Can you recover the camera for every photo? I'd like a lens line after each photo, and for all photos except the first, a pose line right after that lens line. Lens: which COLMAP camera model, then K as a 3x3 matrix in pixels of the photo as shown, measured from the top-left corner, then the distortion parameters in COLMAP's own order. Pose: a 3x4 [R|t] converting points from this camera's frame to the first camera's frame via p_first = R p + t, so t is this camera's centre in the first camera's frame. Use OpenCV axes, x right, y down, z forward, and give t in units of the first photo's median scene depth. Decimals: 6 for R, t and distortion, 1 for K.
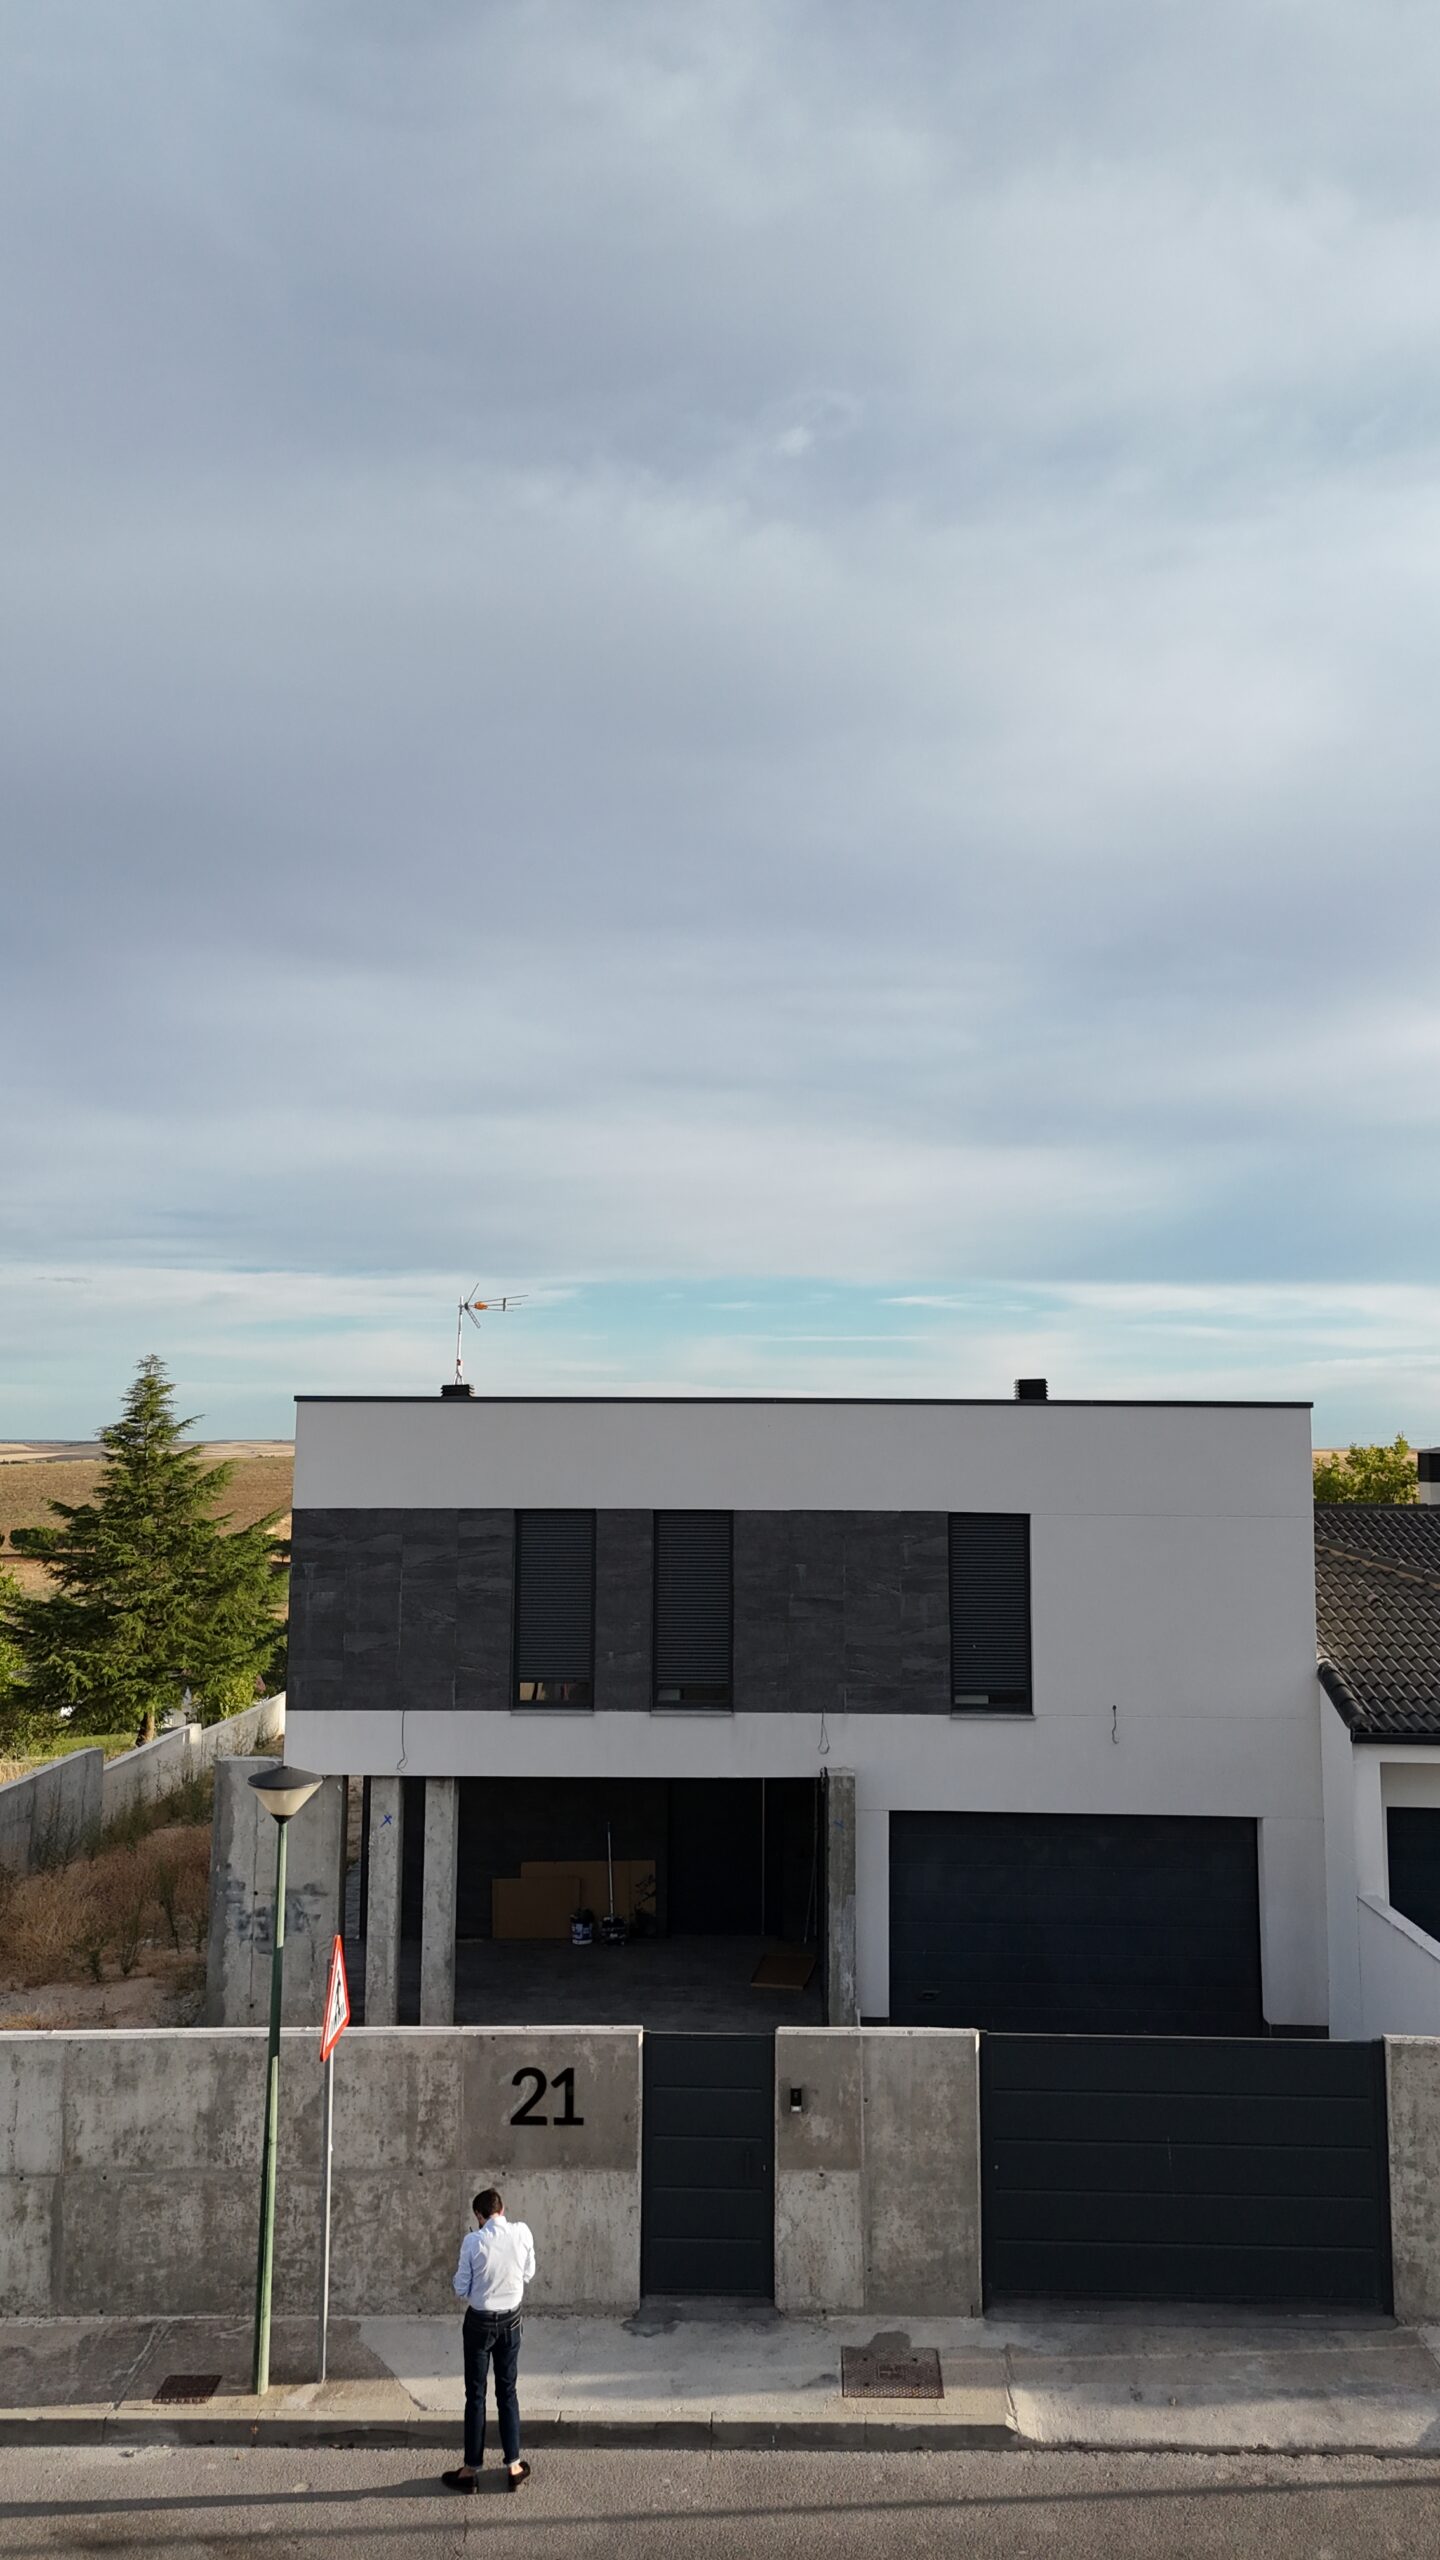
lens RADIAL K [[1875.3, 0, 713.2], [0, 1875.3, 1273.8], [0, 0, 1]] dist [0.078936, -0.074893]
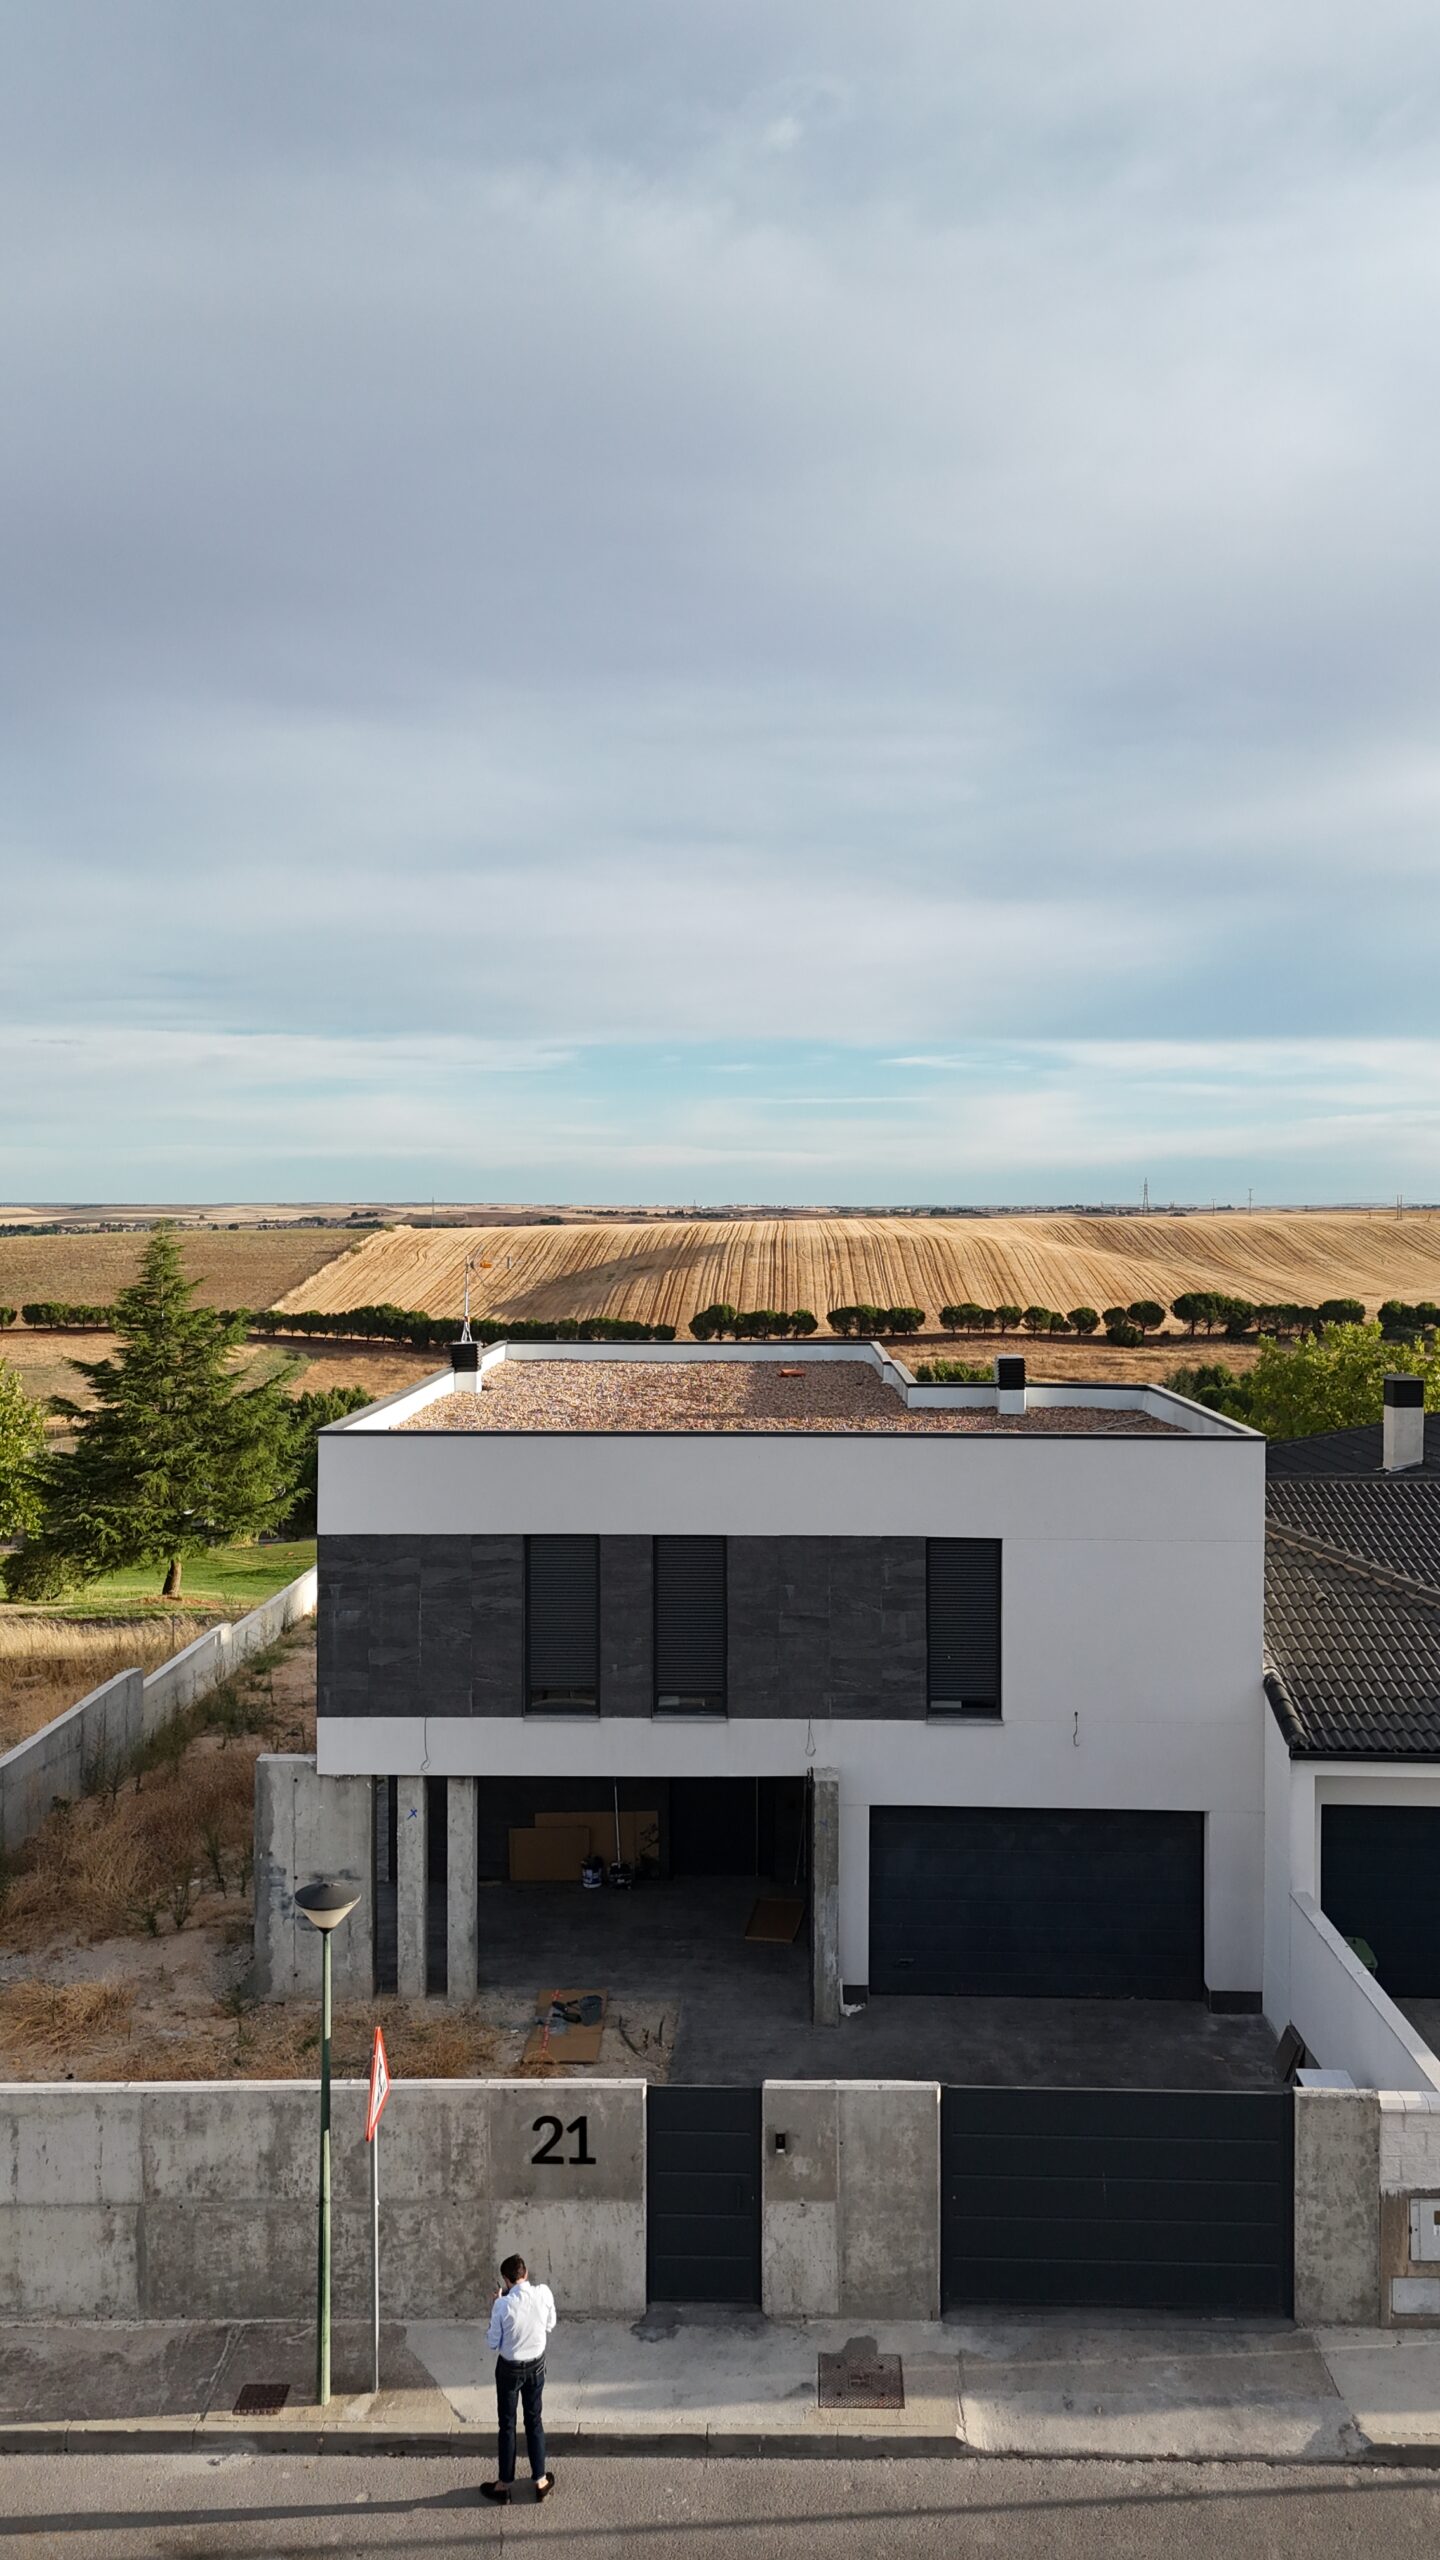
lens RADIAL K [[1875.3, 0, 713.2], [0, 1875.3, 1273.8], [0, 0, 1]] dist [0.078936, -0.074893]
pose [[0.999987, -0.004966, -0.000971, 0.006712], [0.005050, 0.991477, 0.130181, -0.233956], [0.000316, -0.130184, 0.991490, -0.069395]]
